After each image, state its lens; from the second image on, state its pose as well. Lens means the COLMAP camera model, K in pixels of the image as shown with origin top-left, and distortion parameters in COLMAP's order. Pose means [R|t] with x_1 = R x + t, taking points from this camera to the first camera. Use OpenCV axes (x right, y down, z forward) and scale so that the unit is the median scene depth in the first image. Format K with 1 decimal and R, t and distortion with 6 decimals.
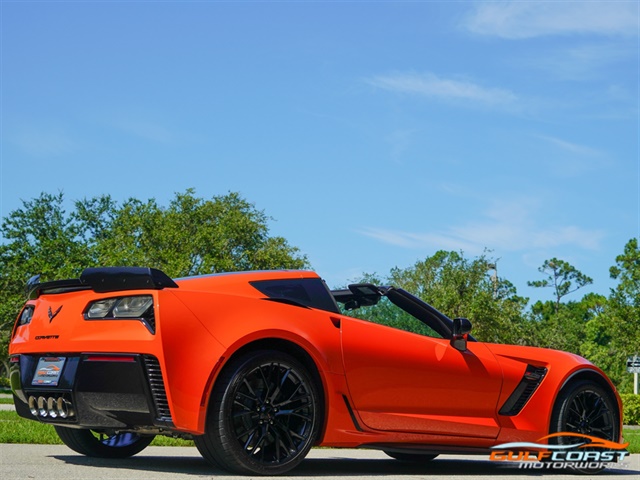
lens RADIAL K [[1309.3, 0, 360.6], [0, 1309.3, 117.3], [0, 0, 1]] dist [-0.025198, 0.074929]
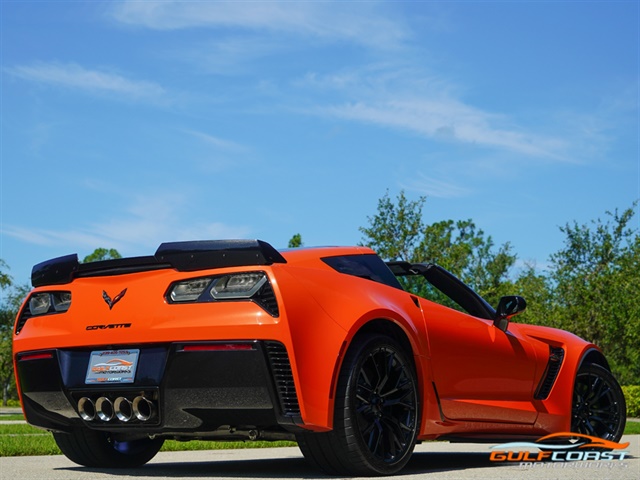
lens RADIAL K [[1309.1, 0, 273.7], [0, 1309.1, 176.2], [0, 0, 1]] dist [0.018910, -0.243181]
pose [[0.969249, 0.001402, 0.246077, -0.342927], [-0.012021, 0.999060, 0.041656, 0.035840], [-0.245787, -0.043333, 0.968355, 0.165786]]
